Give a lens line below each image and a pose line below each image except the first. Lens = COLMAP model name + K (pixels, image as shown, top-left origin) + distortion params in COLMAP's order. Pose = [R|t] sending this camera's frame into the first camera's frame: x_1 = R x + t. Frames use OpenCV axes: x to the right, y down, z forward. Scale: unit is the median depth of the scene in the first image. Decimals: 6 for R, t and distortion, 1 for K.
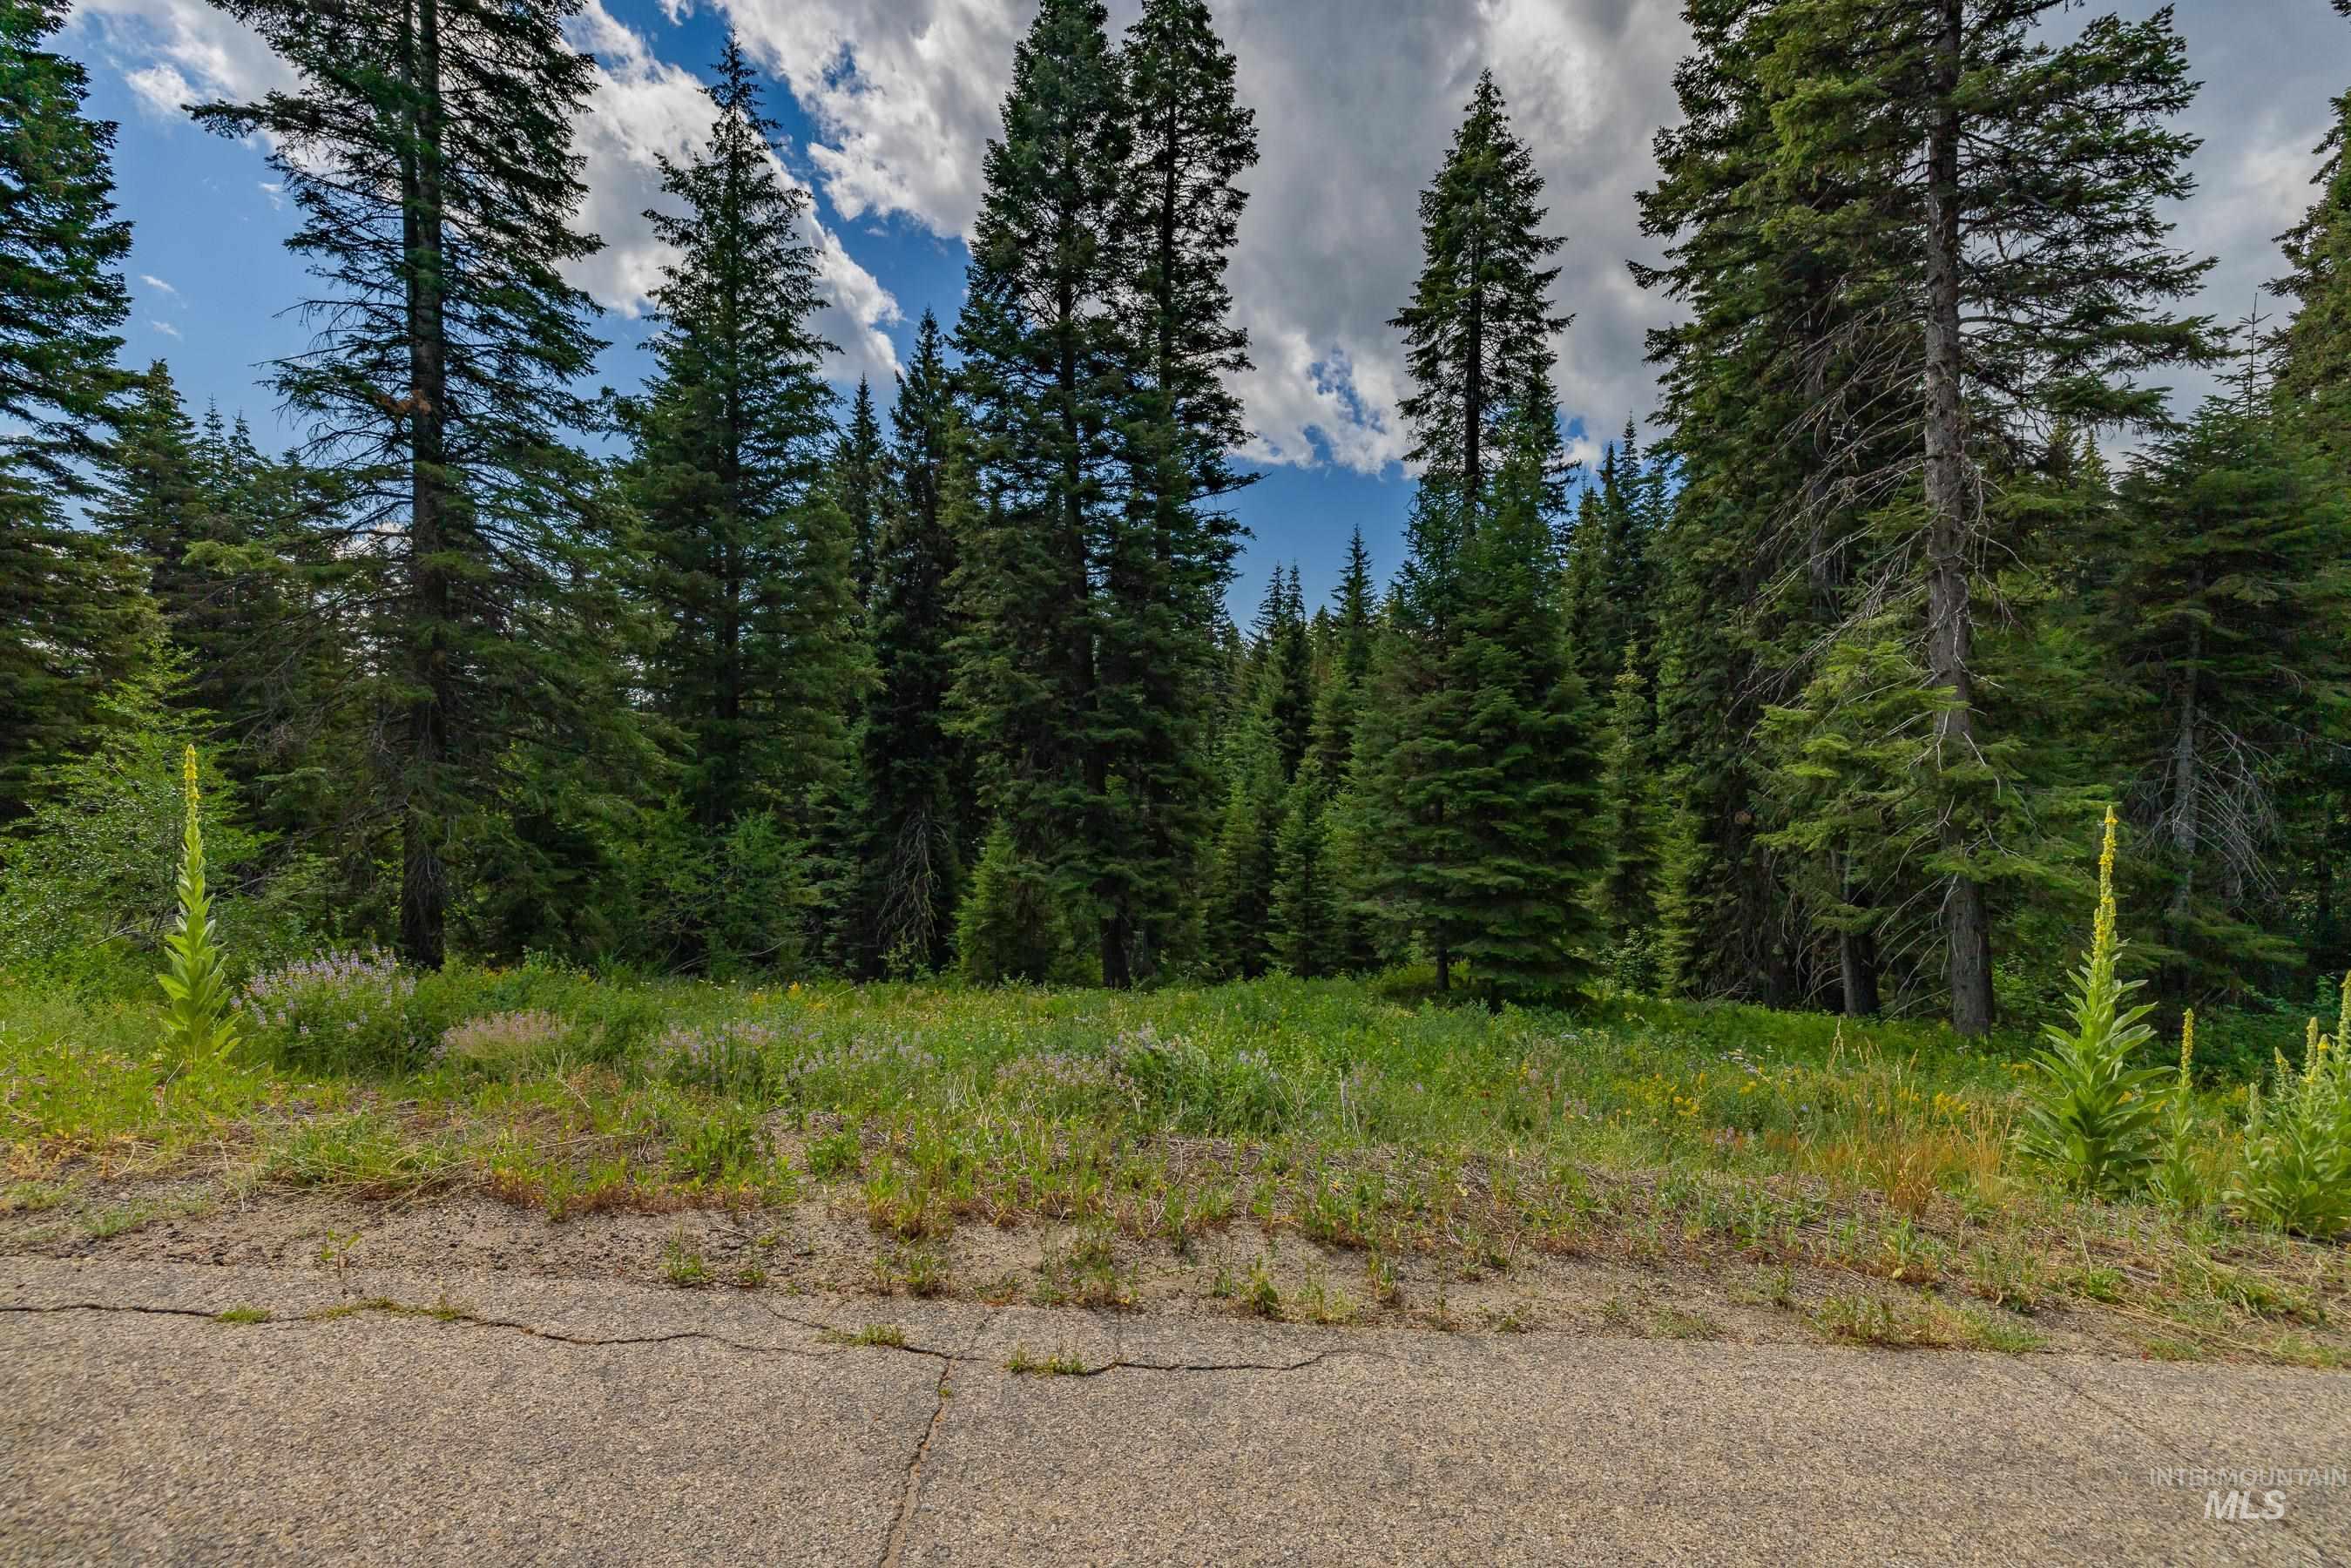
lens RADIAL K [[994.3, 0, 1175.2], [0, 994.3, 783.5], [0, 0, 1]] dist [0.000880, -0.000599]
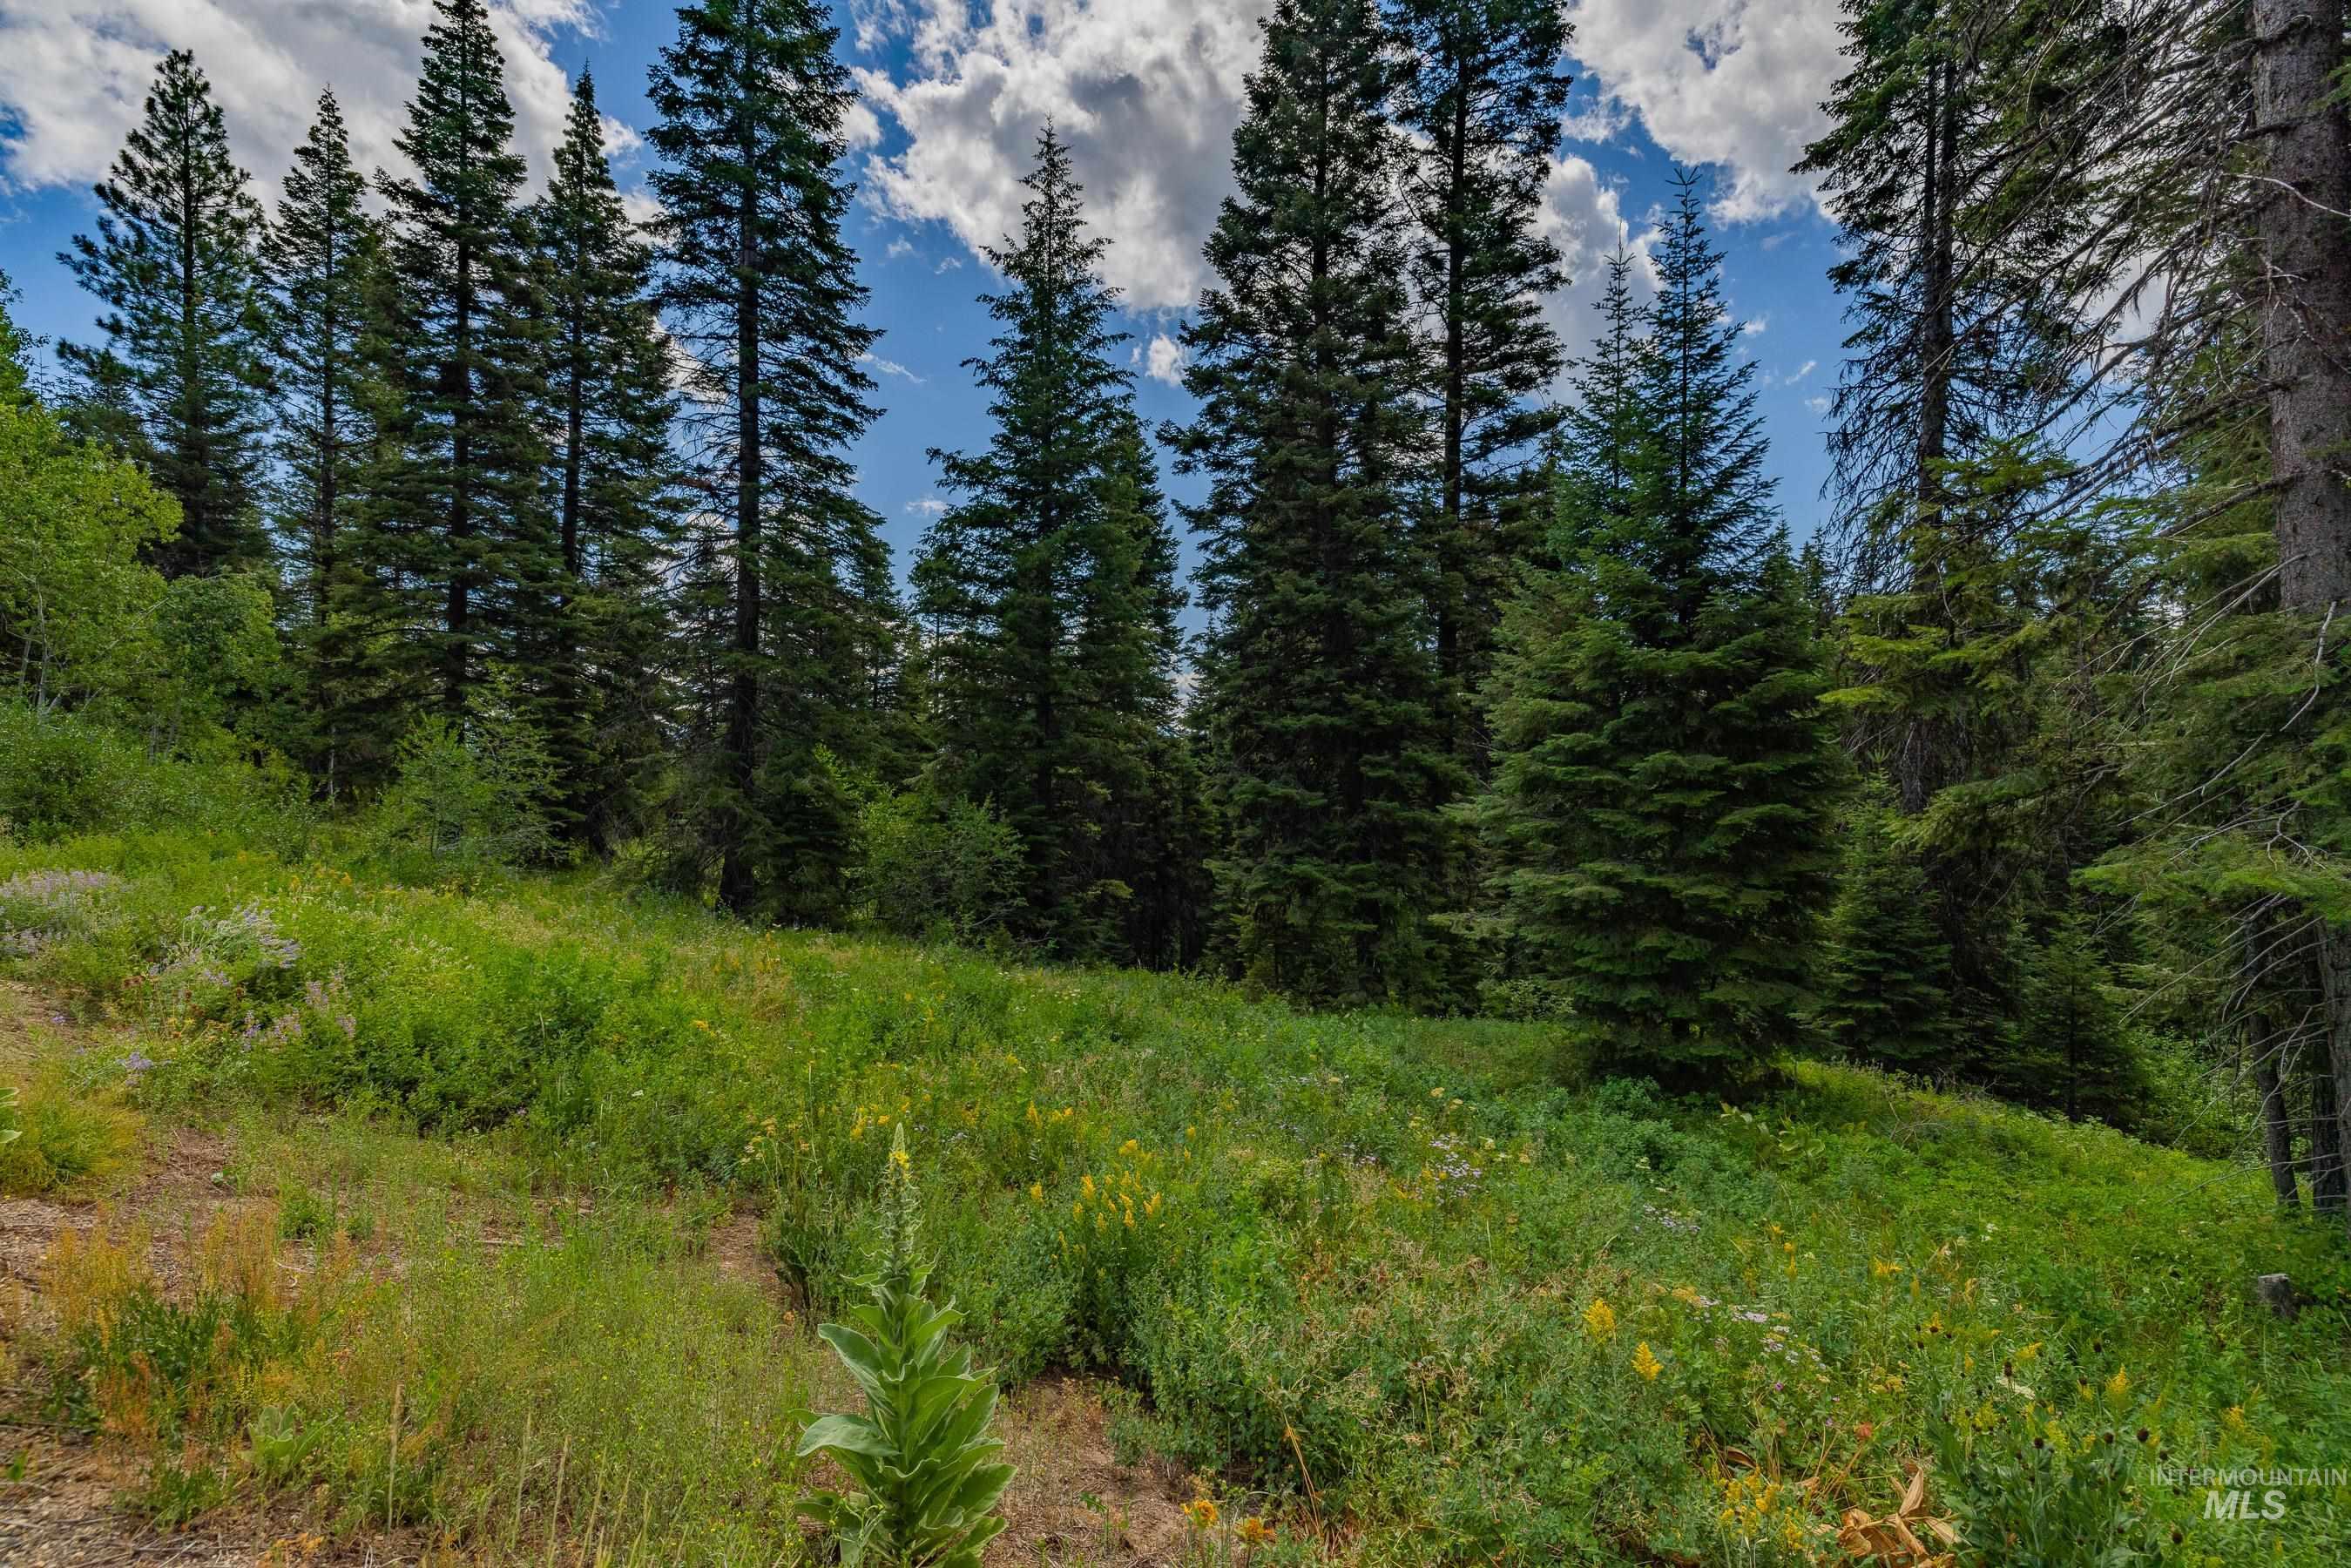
lens RADIAL K [[994.3, 0, 1182.1], [0, 994.3, 789.3], [0, 0, 1]] dist [0.000880, -0.000599]
pose [[0.831808, -0.005724, -0.555033, 0.314998], [-0.005599, 0.999809, -0.018701, 0.026262], [0.555035, 0.018664, 0.831618, 0.164765]]
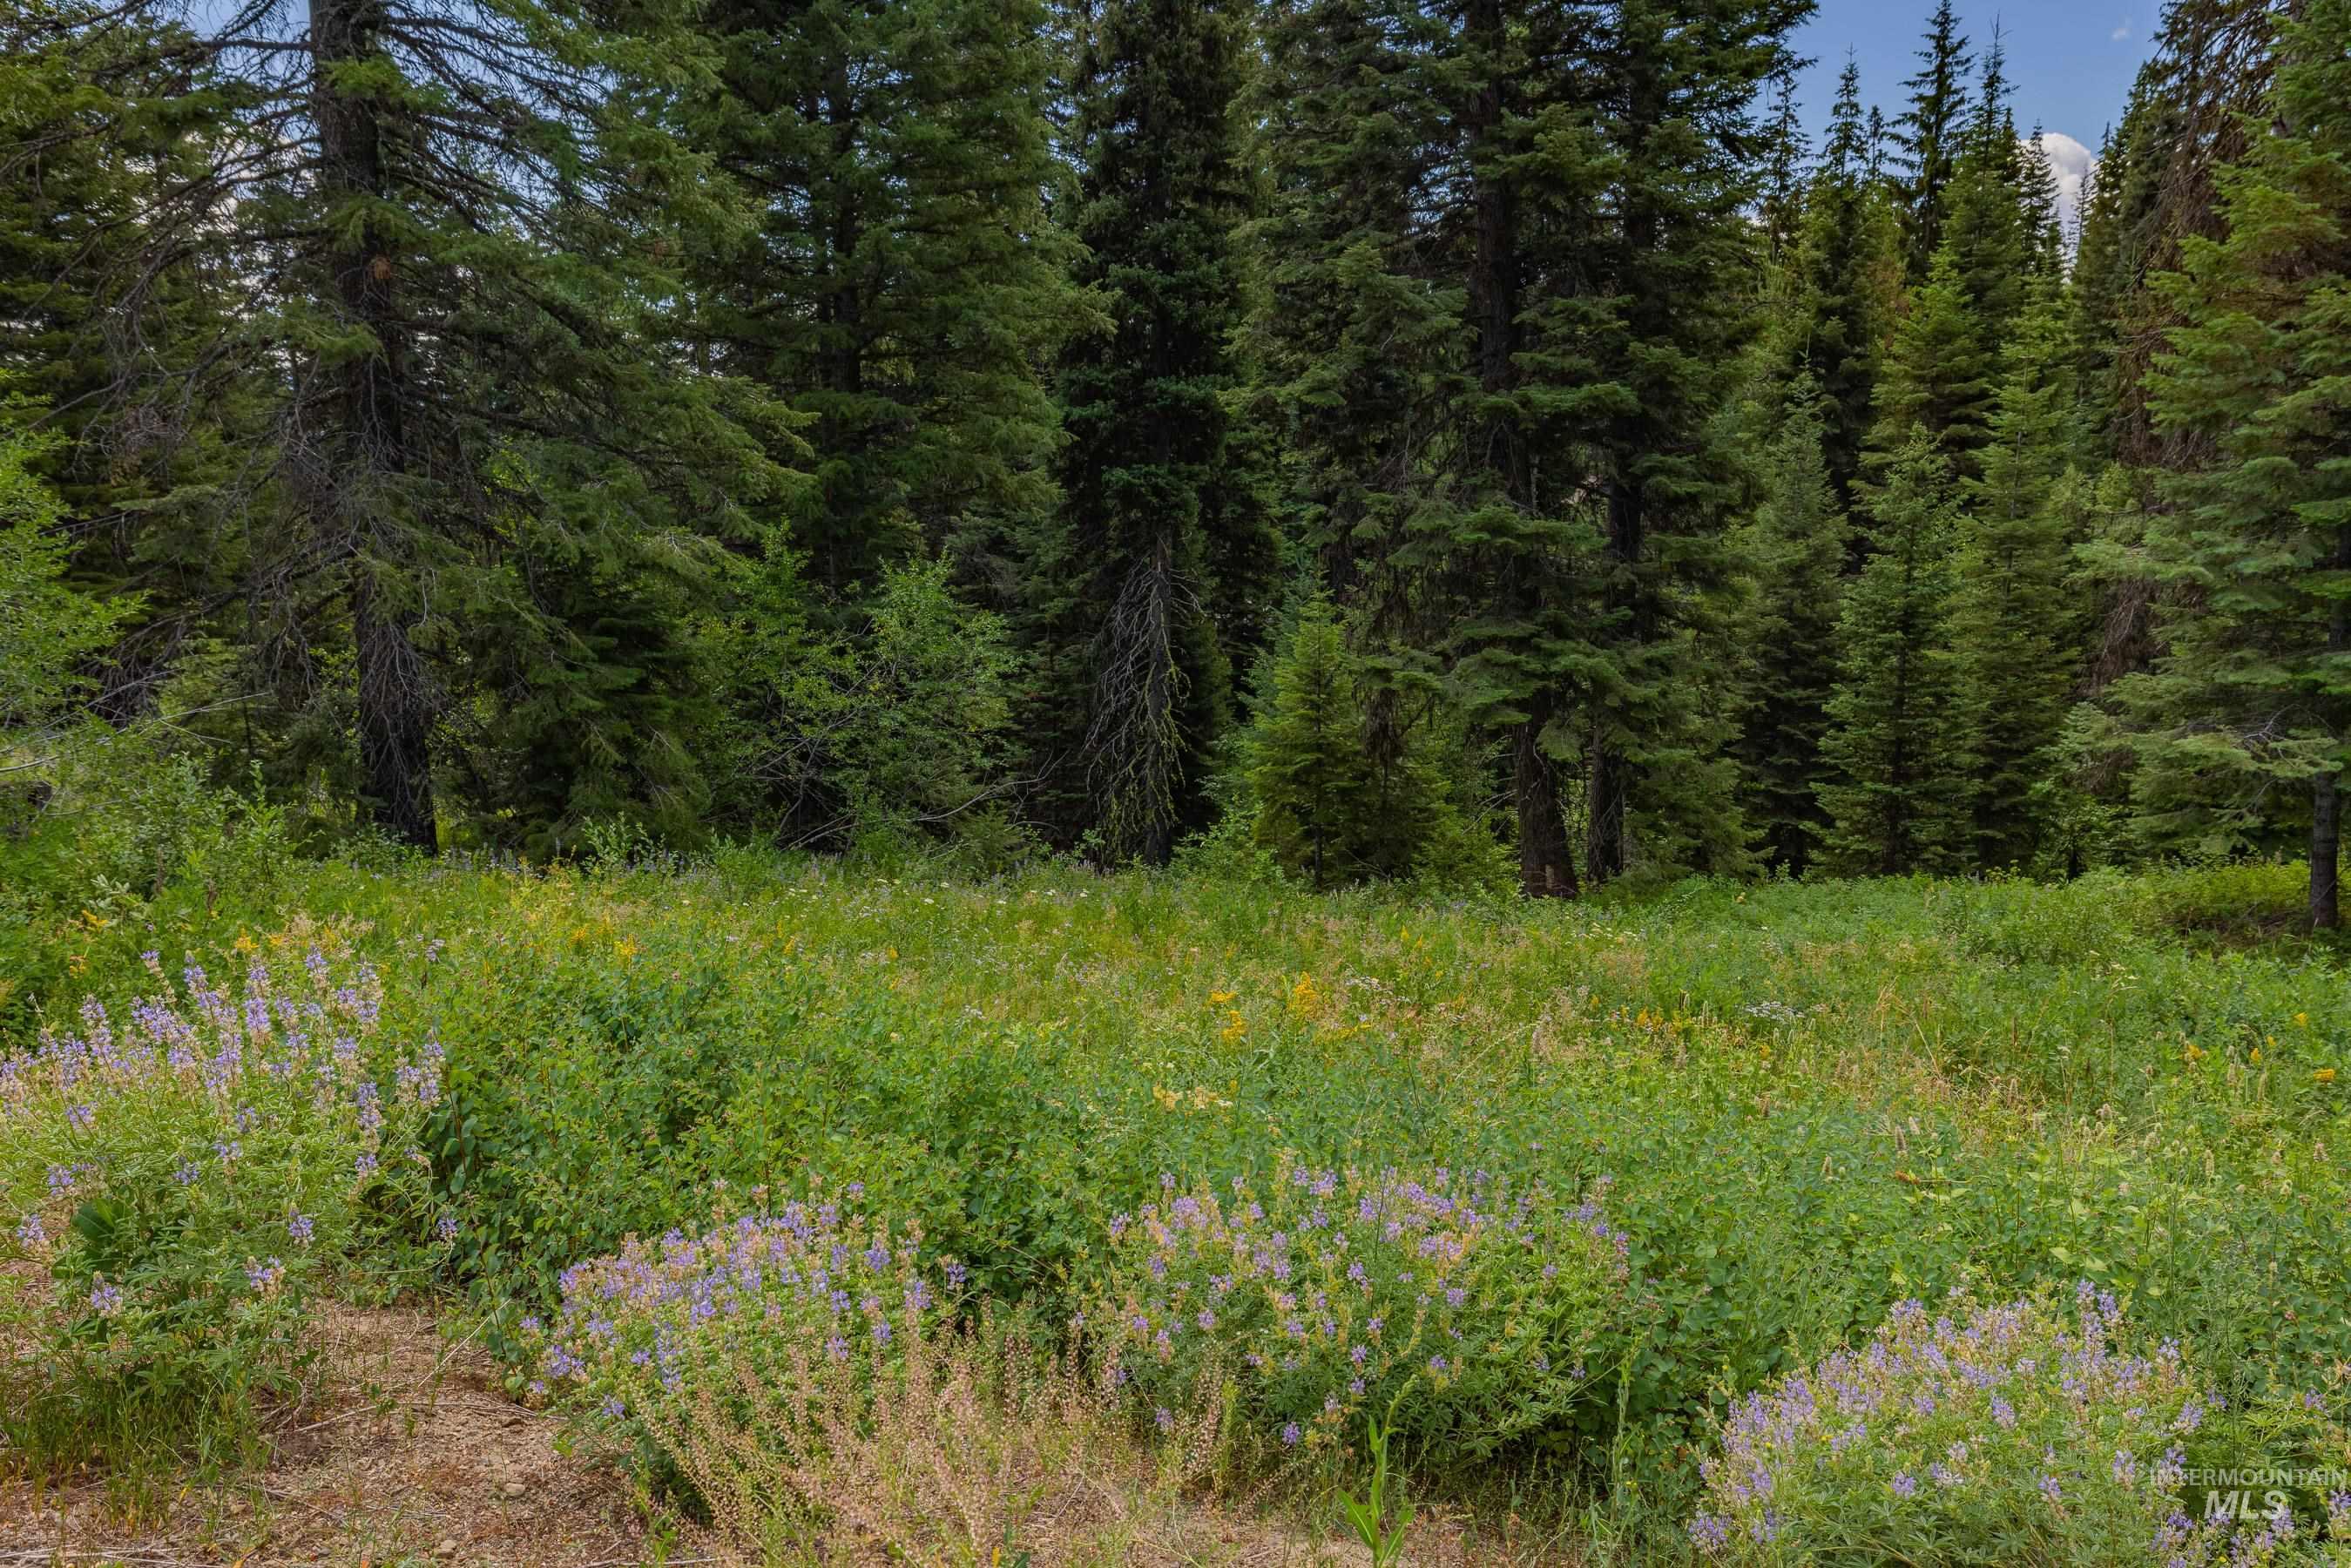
lens RADIAL K [[1647.8, 0, 1169.3], [0, 1647.8, 784.8], [0, 0, 1]] dist [0.004031, -0.001767]
pose [[0.979895, 0.014464, -0.198990, -0.086560], [0.017651, 0.987173, 0.158673, 0.007670], [0.198733, -0.158996, 0.967071, 0.110359]]
